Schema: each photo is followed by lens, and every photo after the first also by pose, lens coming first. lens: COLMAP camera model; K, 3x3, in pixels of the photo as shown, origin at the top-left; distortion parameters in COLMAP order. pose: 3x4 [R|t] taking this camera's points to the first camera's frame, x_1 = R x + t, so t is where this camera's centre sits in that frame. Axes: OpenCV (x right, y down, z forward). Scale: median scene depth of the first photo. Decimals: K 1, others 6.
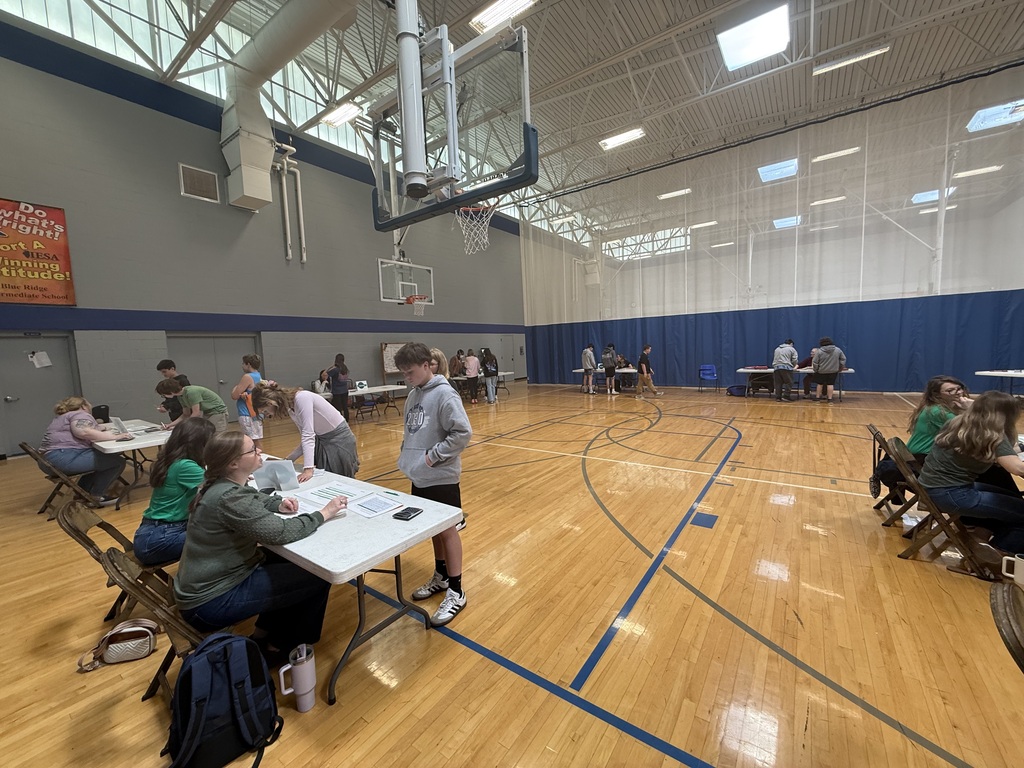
lens RADIAL K [[408.4, 0, 504.0], [0, 408.4, 381.1], [0, 0, 1]] dist [0.000770, 0.000026]
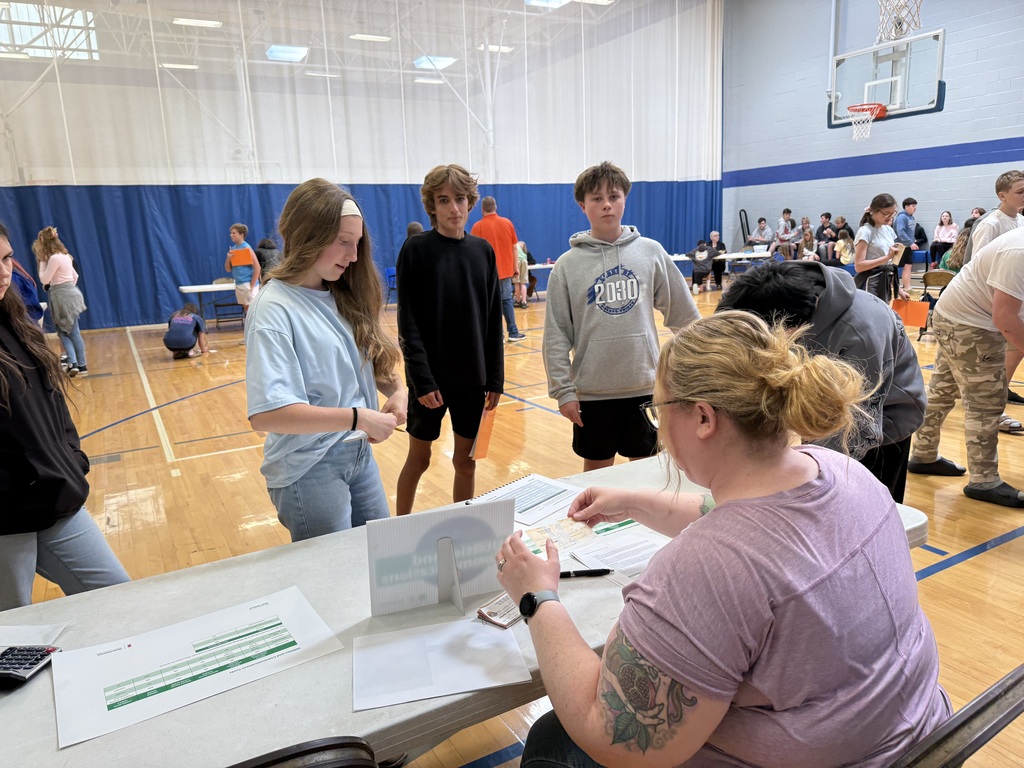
lens RADIAL K [[721.6, 0, 512.0], [0, 721.6, 384.0], [0, 0, 1]] dist [0.026572, -0.035538]
pose [[0.414244, -0.168506, 0.894432, -1.876453], [0.098485, 0.985241, 0.140002, 0.003139], [-0.904822, 0.030093, 0.424725, 1.439251]]
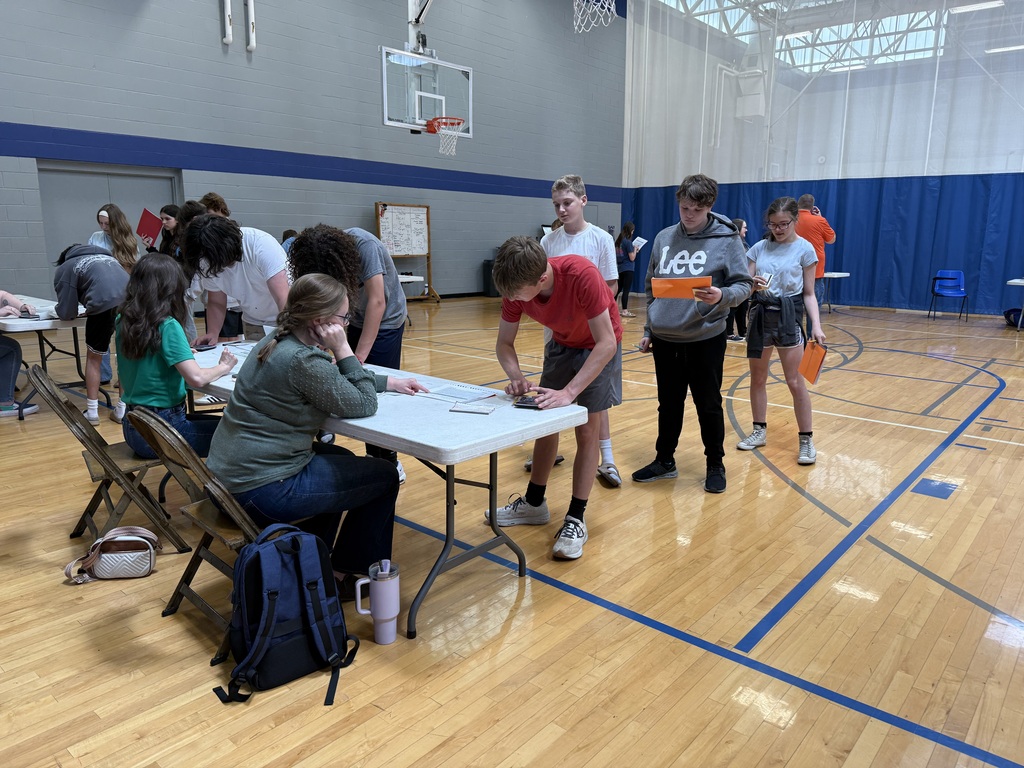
lens RADIAL K [[721.6, 0, 512.0], [0, 721.6, 384.0], [0, 0, 1]] dist [0.026572, -0.035538]
pose [[0.995934, 0.064704, -0.062687, -0.109830], [-0.056388, 0.990378, 0.126382, 0.089276], [0.070261, -0.122333, 0.989999, -0.146383]]
